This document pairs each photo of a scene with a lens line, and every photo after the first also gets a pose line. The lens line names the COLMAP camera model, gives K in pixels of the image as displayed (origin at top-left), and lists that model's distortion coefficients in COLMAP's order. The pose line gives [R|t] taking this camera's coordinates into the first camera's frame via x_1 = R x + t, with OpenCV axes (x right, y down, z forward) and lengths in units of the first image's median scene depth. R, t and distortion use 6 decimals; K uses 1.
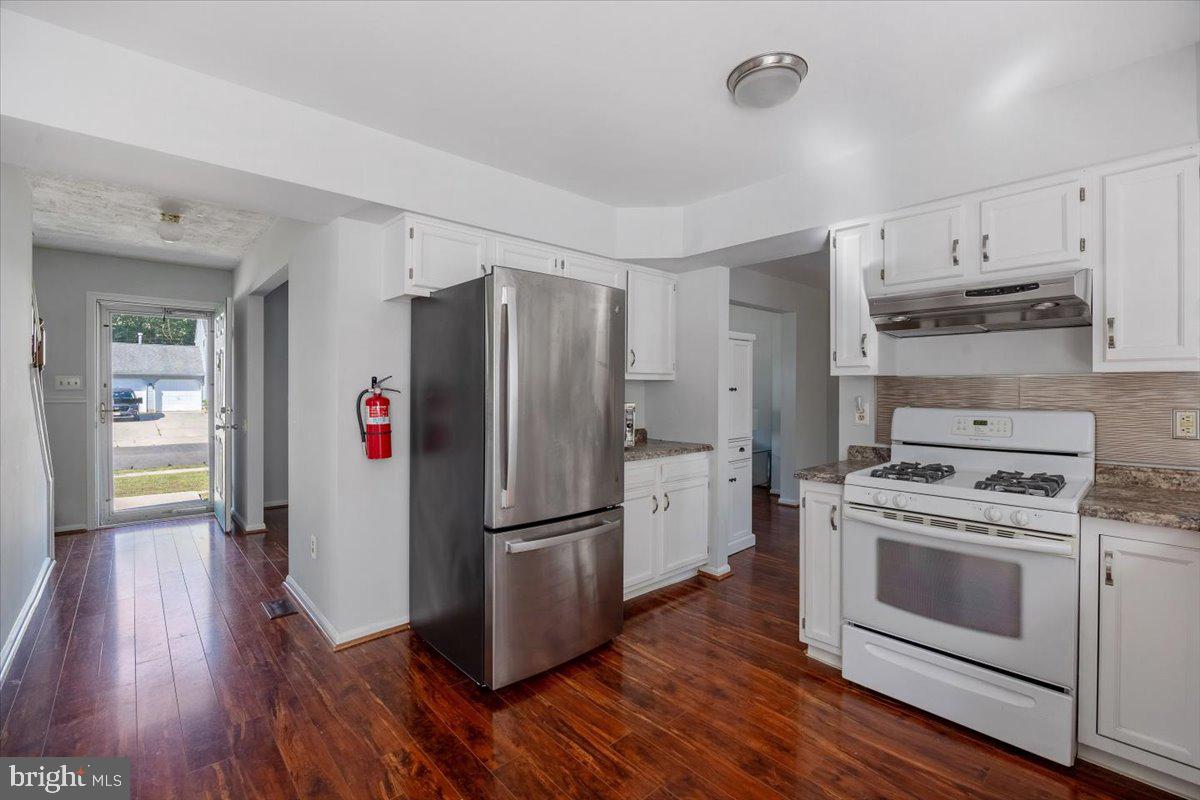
lens RADIAL K [[522.8, 0, 595.8], [0, 522.8, 393.3], [0, 0, 1]] dist [-0.013222, -0.001144]
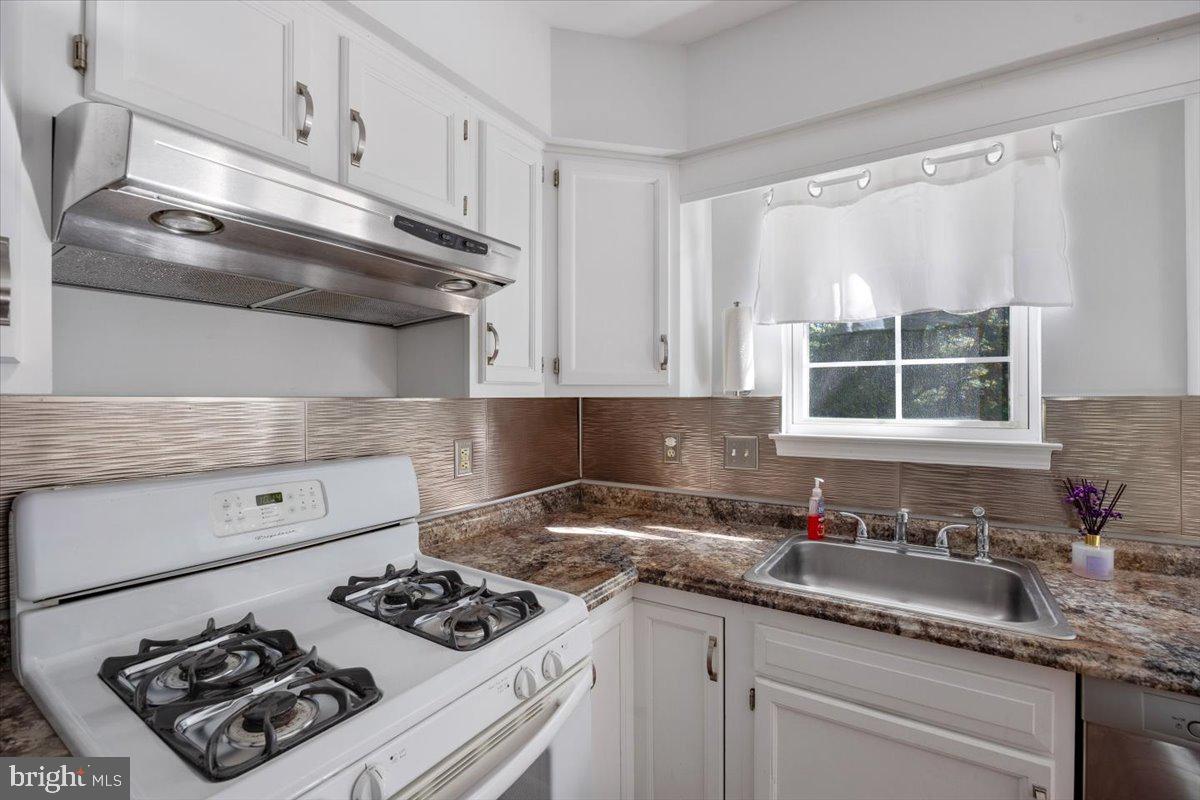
lens RADIAL K [[522.8, 0, 598.3], [0, 522.8, 398.8], [0, 0, 1]] dist [-0.013222, -0.001144]
pose [[-0.247915, 0.001726, 0.968780, 0.233358], [0.010884, 0.999940, 0.001004, -0.035711], [-0.968721, 0.010793, -0.247919, 0.928948]]
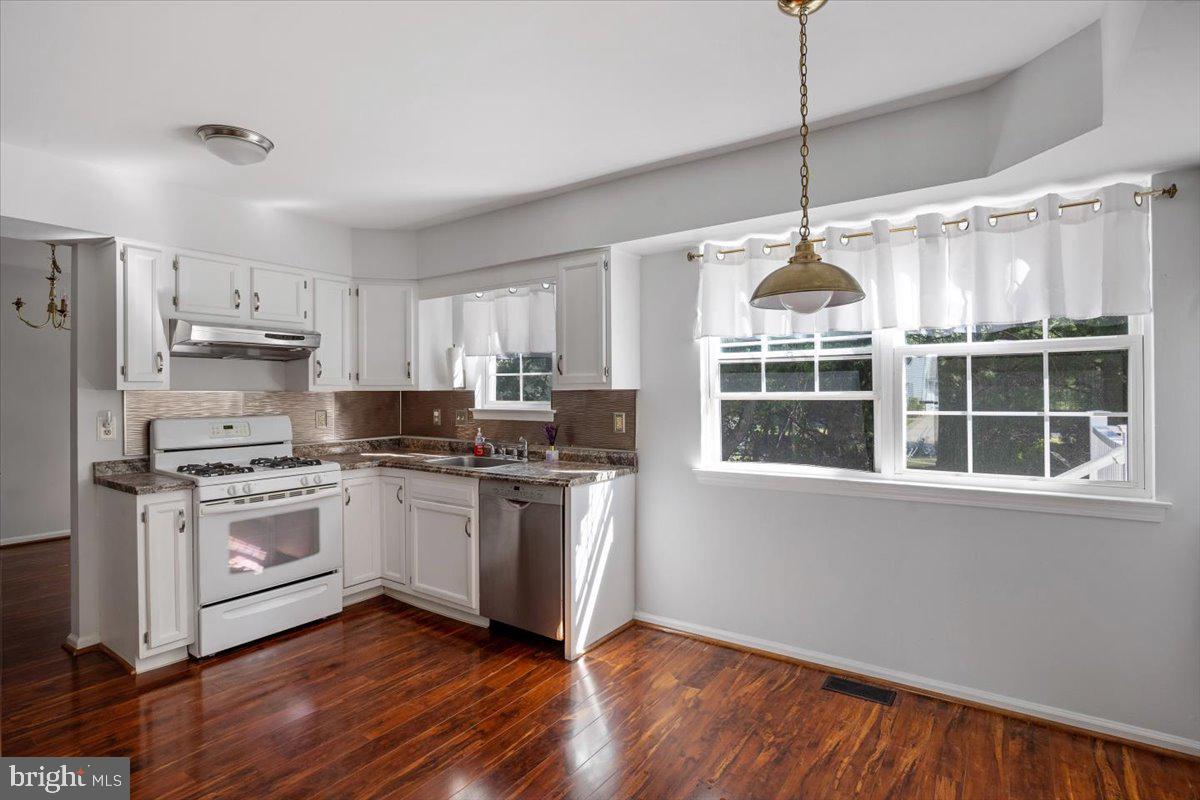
lens RADIAL K [[588.0, 0, 599.7], [0, 588.0, 391.4], [0, 0, 1]] dist [-0.011780, 0.000268]
pose [[-0.216492, 0.003302, 0.976279, -1.035898], [0.011658, 0.999932, -0.000797, -0.025242], [-0.976215, 0.011209, -0.216515, 0.446963]]
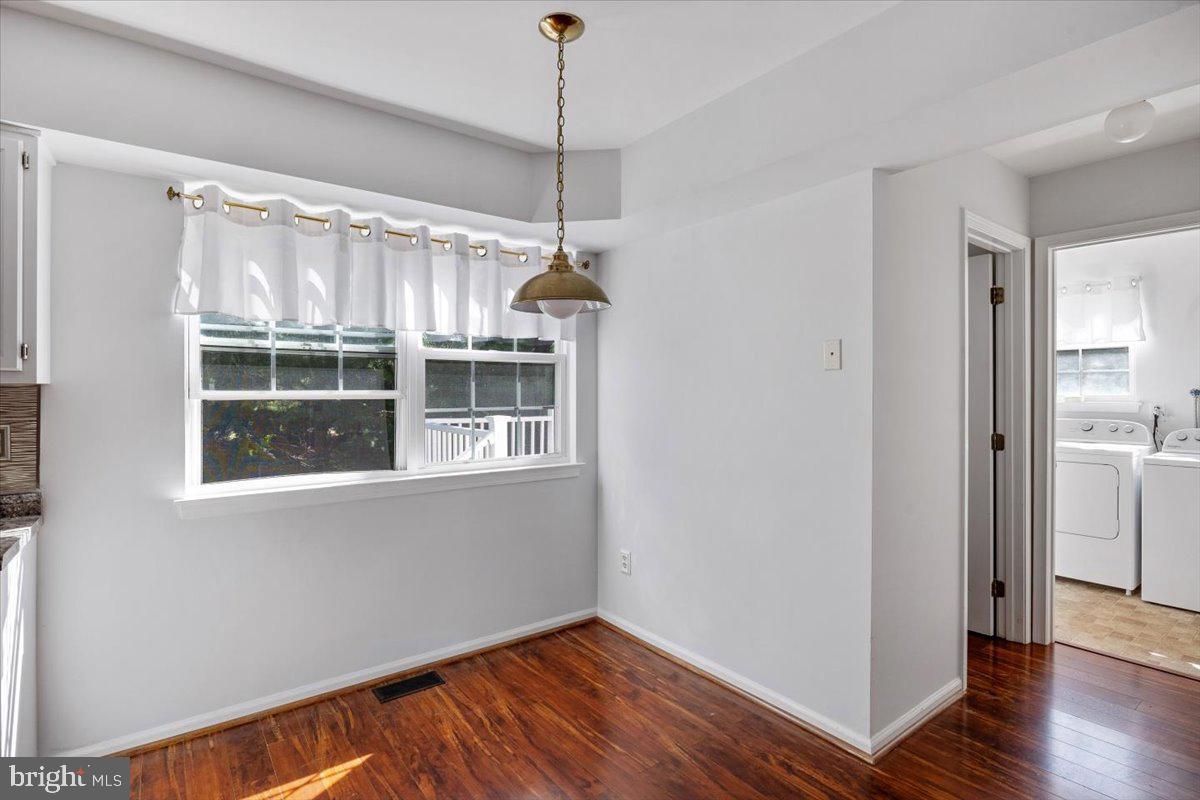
lens RADIAL K [[588.0, 0, 601.4], [0, 588.0, 393.2], [0, 0, 1]] dist [-0.011780, 0.000268]
pose [[-0.995563, -0.003005, 0.094050, -0.470914], [-0.001997, 0.999940, 0.010807, -0.028079], [-0.094076, 0.010572, -0.995509, 0.850759]]
